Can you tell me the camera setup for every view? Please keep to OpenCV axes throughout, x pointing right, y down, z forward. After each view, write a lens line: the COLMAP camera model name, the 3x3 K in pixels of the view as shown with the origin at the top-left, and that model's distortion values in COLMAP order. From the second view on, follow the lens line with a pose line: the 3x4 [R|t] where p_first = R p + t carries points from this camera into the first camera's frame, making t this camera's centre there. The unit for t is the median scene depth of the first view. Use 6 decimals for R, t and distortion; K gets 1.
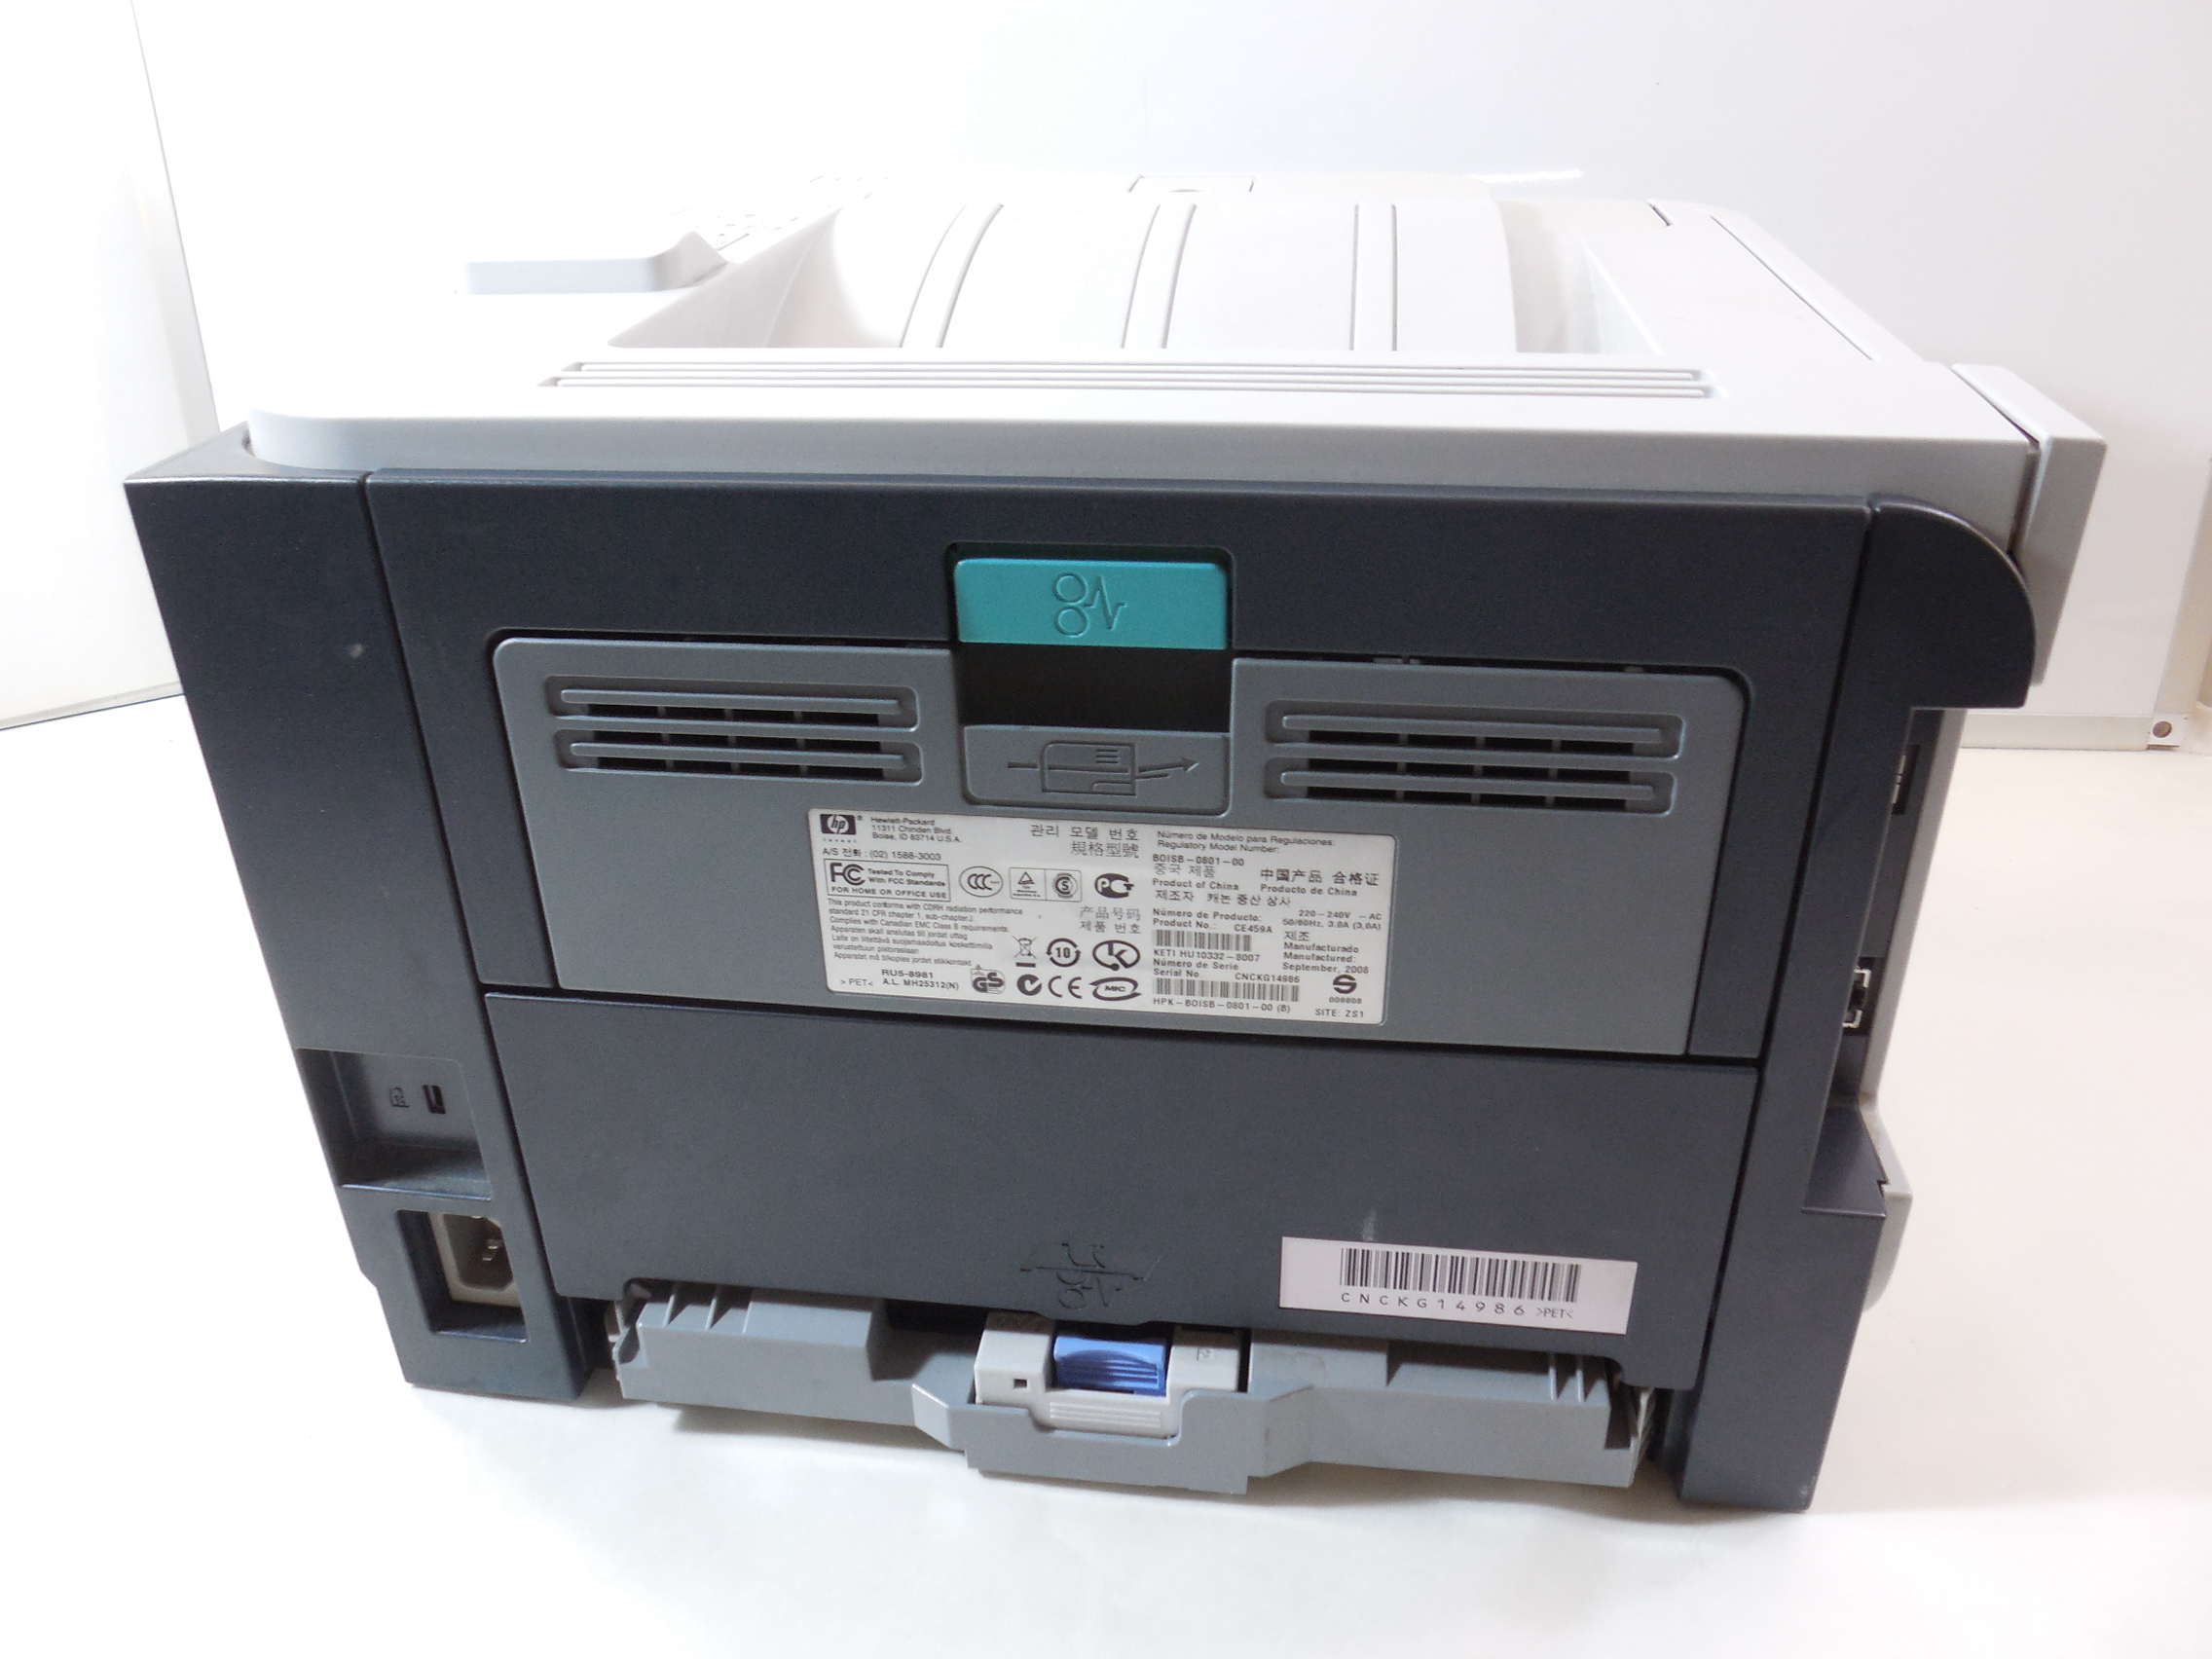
lens RADIAL K [[1664.2, 0, 1106.4], [0, 1664.2, 833.6], [0, 0, 1]] dist [-0.023665, -0.000725]
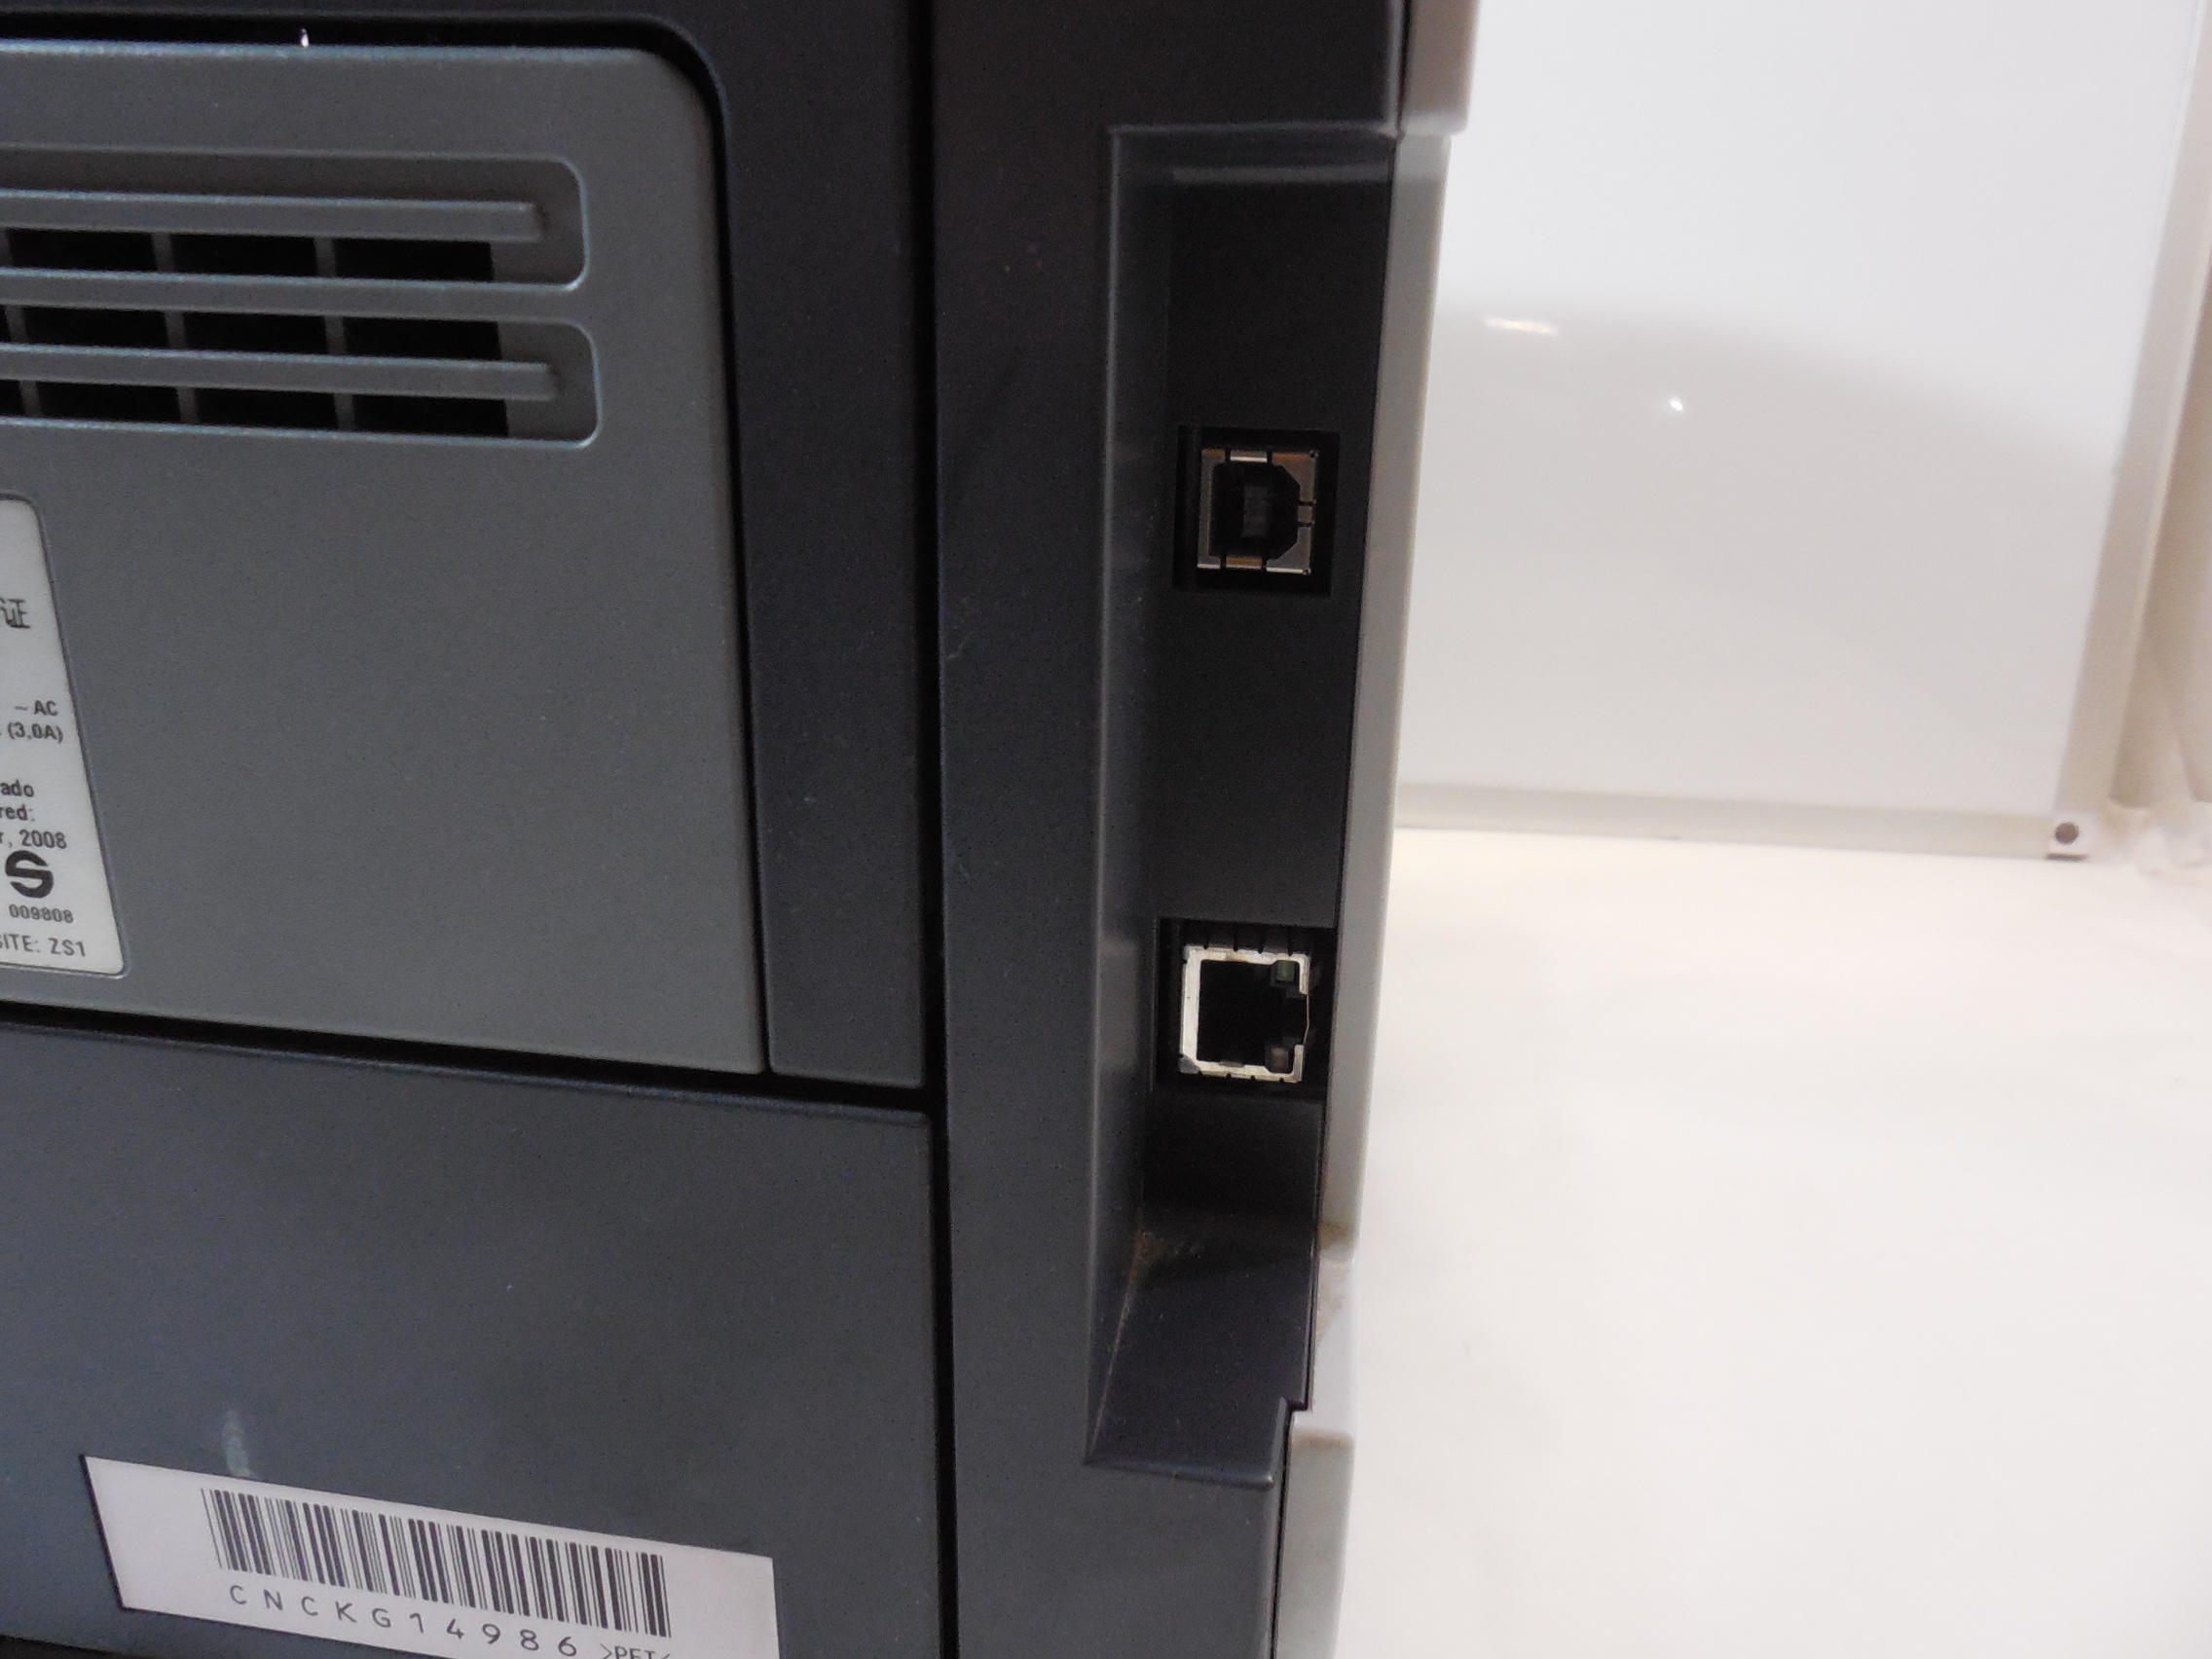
lens RADIAL K [[1664.2, 0, 1111.0], [0, 1664.2, 819.8], [0, 0, 1]] dist [-0.023665, -0.000725]
pose [[0.998633, 0.051931, 0.005997, 0.403869], [-0.050648, 0.989548, -0.135020, 0.113277], [-0.012946, 0.134531, 0.990825, 0.517498]]
